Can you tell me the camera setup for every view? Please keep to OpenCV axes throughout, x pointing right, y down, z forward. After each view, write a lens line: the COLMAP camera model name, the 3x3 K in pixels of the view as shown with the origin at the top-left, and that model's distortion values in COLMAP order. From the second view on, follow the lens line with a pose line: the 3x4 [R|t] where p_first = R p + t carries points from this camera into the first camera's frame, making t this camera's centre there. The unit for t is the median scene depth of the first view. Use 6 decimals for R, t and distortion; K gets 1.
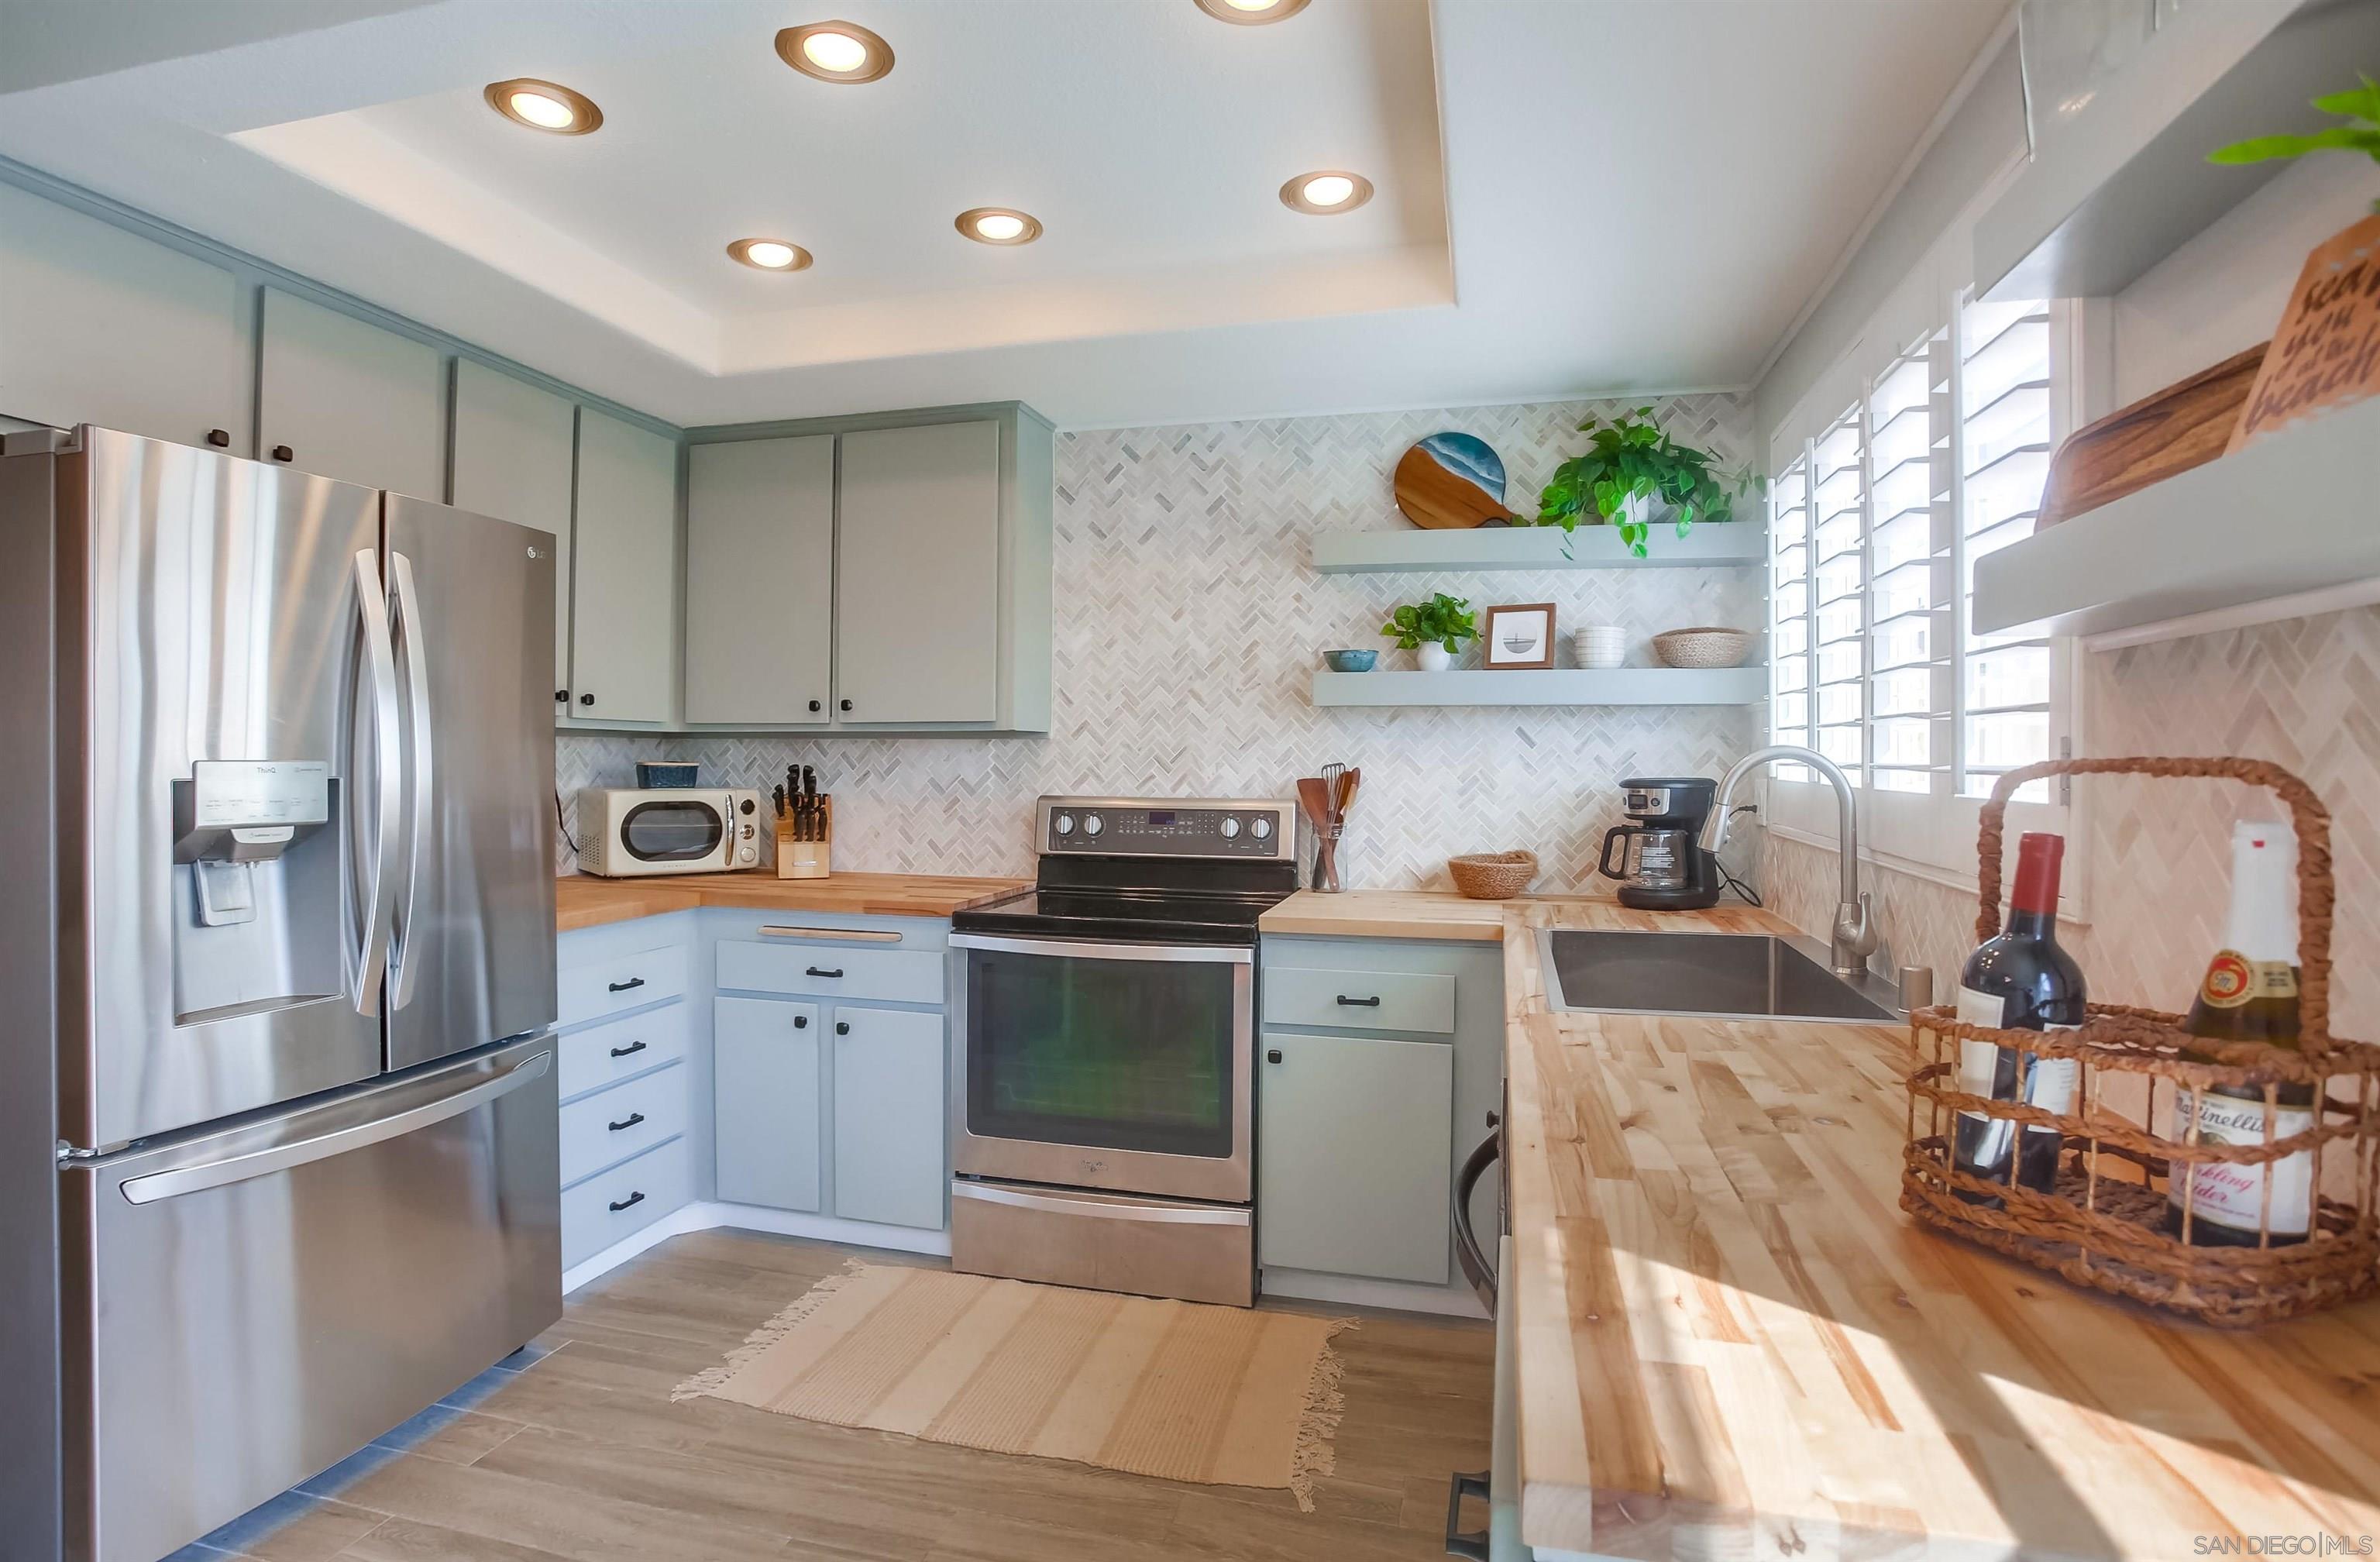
lens RADIAL K [[1203.5, 0, 1167.7], [0, 1203.5, 736.3], [0, 0, 1]] dist [-0.076407, 0.032638]
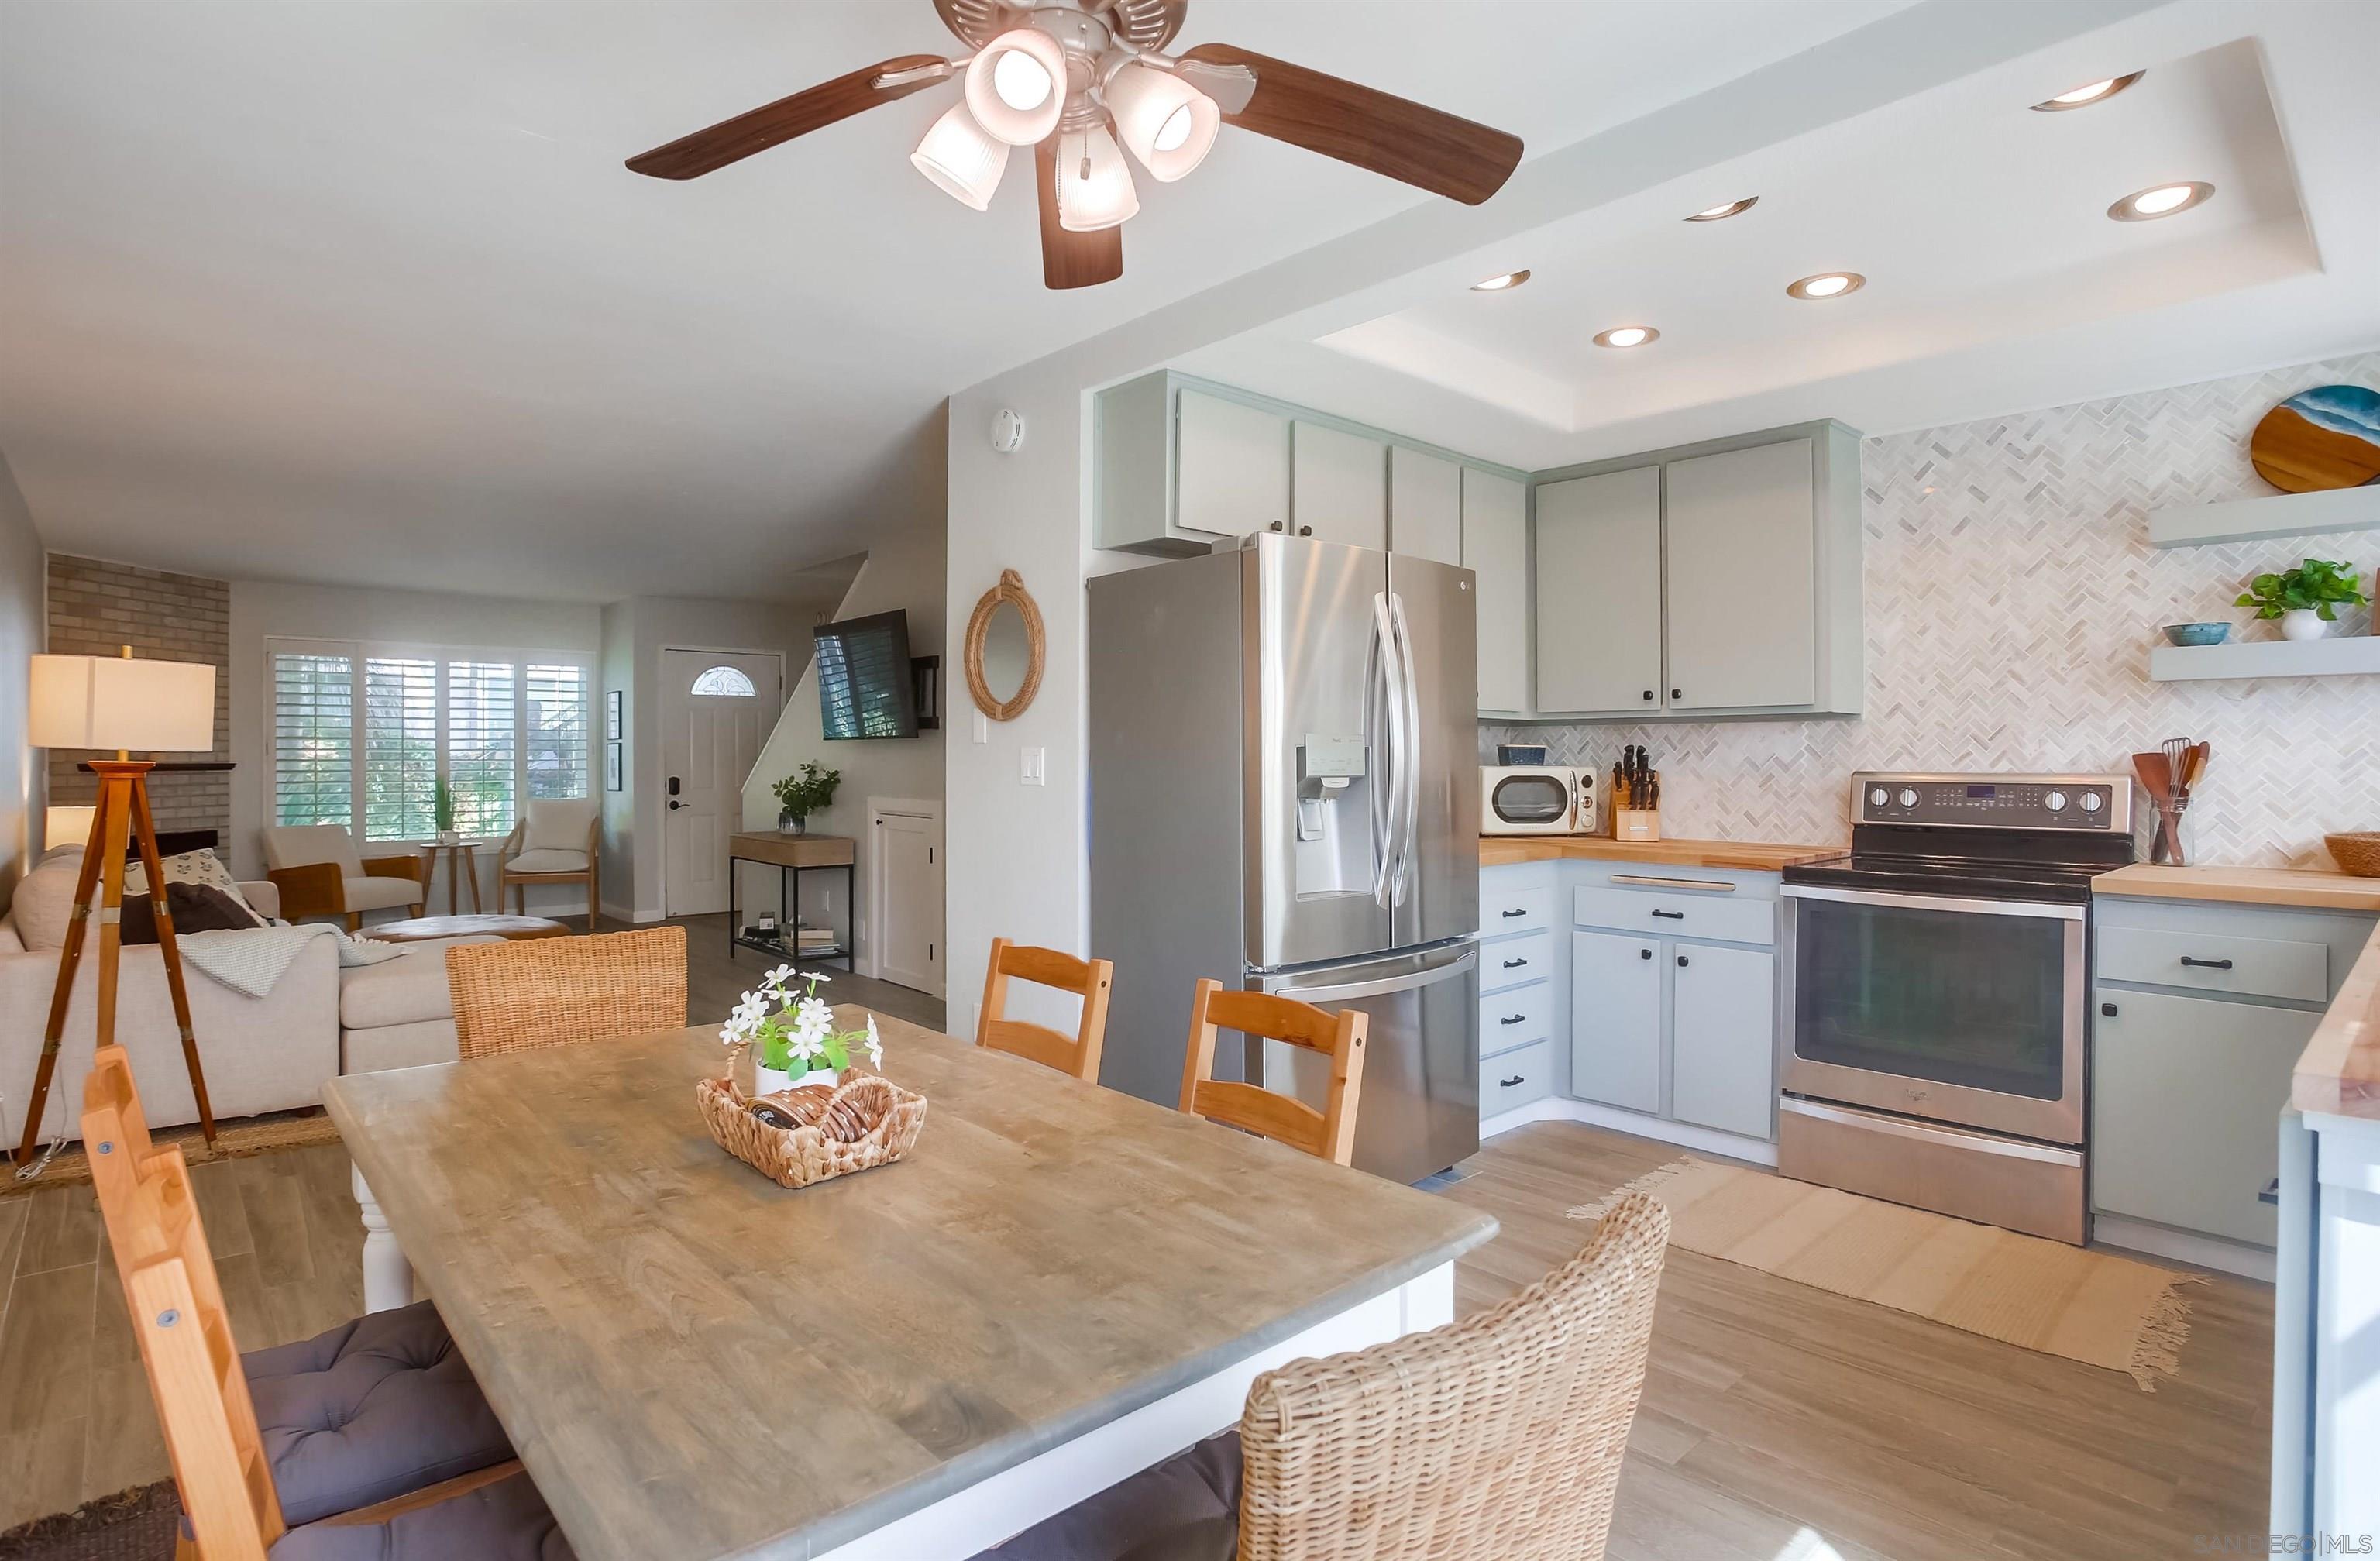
lens RADIAL K [[1203.4, 0, 1230.6], [0, 1203.4, 748.9], [0, 0, 1]] dist [-0.076407, 0.032638]
pose [[0.852299, -0.008280, -0.522990, -0.028821], [0.014165, 0.999873, 0.007254, 0.013610], [0.522863, -0.013591, 0.852308, -0.238629]]
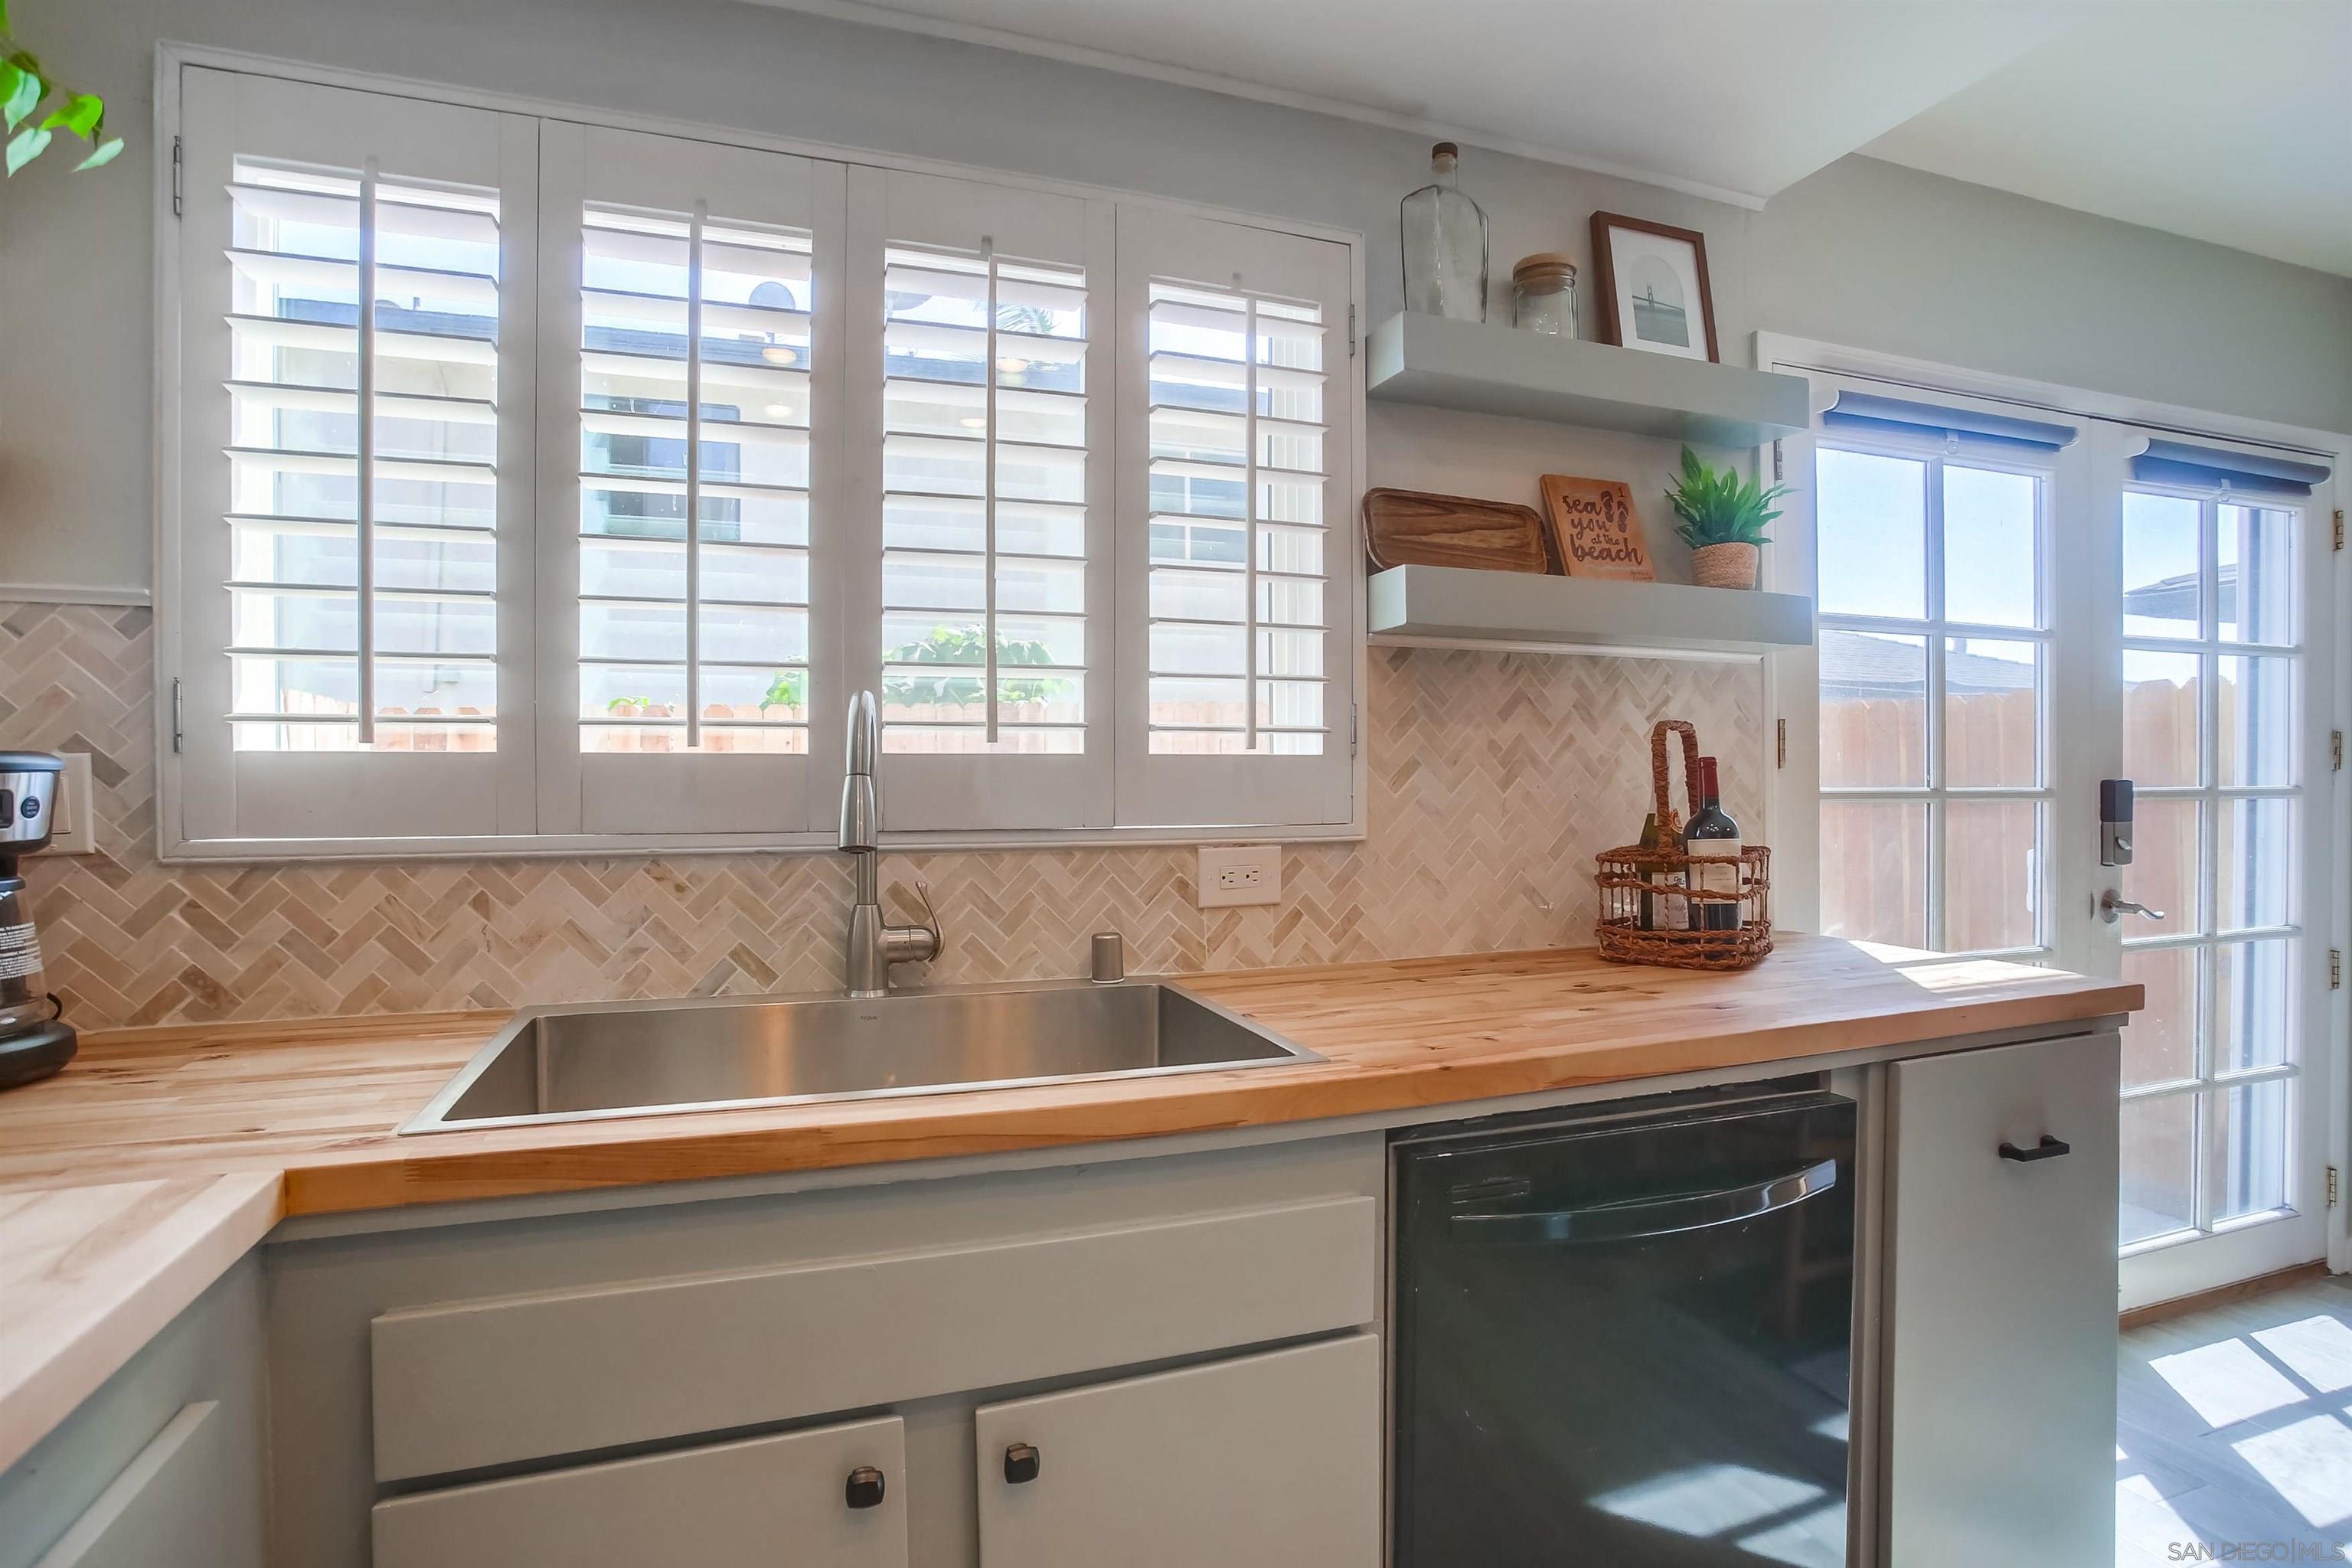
lens RADIAL K [[1246.3, 0, 1196.5], [0, 1246.3, 767.8], [0, 0, 1]] dist [-0.048215, 0.003639]
pose [[-0.585785, -0.008780, 0.810419, -0.117905], [-0.015987, 0.999872, -0.000723, 0.030947], [-0.810309, -0.013380, -0.585850, 0.798175]]
